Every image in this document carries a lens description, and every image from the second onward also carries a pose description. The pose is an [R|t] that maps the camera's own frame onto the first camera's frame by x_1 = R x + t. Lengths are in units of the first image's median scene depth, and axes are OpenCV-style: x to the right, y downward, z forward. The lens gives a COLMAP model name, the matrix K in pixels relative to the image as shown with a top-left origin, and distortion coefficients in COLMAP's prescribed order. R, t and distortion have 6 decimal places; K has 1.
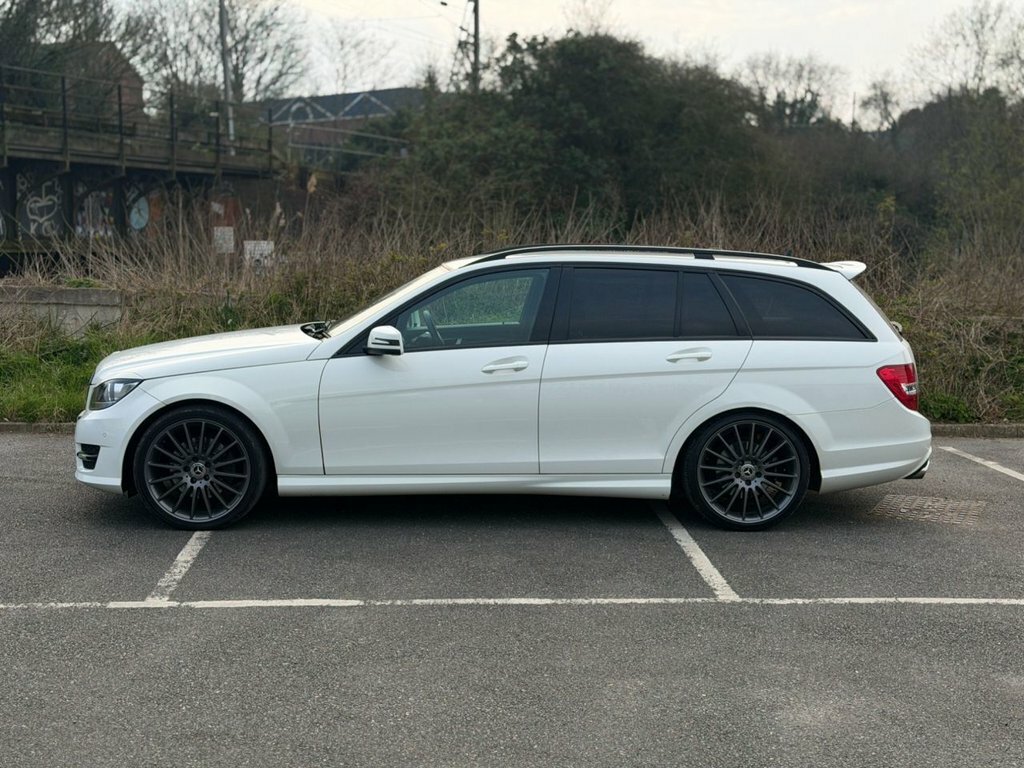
lens RADIAL K [[1406.9, 0, 524.0], [0, 1406.9, 380.0], [0, 0, 1]] dist [0.149465, -0.200532]
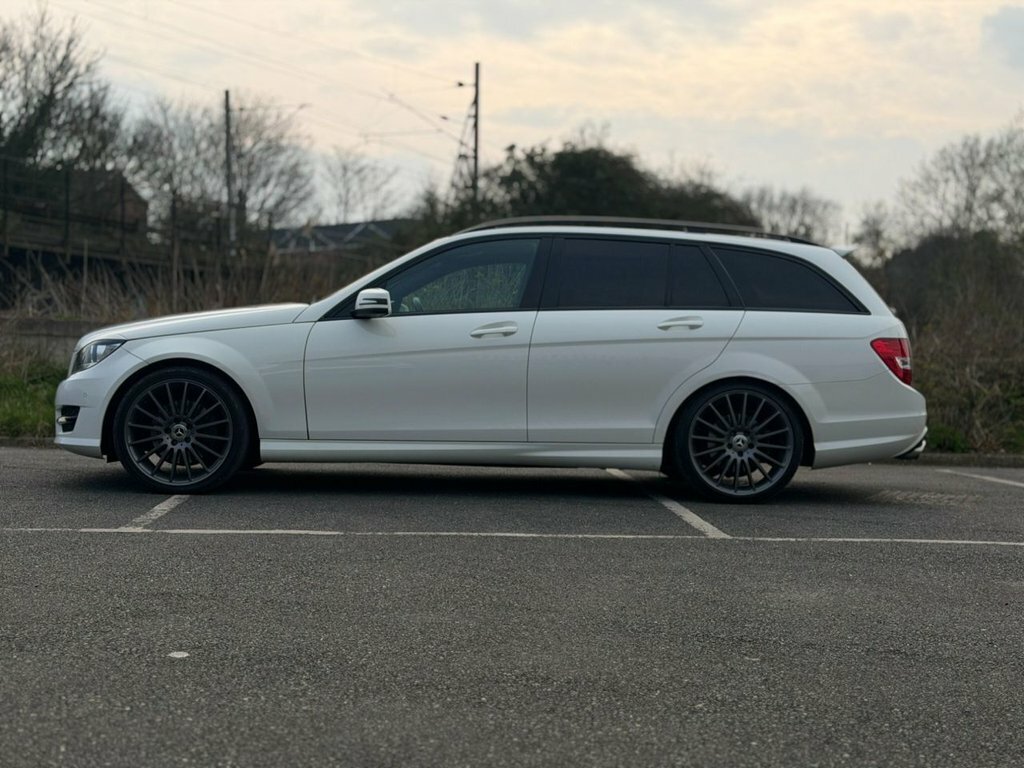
lens RADIAL K [[1406.9, 0, 524.0], [0, 1406.9, 380.0], [0, 0, 1]] dist [0.149465, -0.200532]
pose [[0.999935, 0.011193, 0.002064, 0.005745], [-0.010960, 0.995844, -0.090414, 0.110562], [-0.003067, 0.090385, 0.995902, 0.019190]]
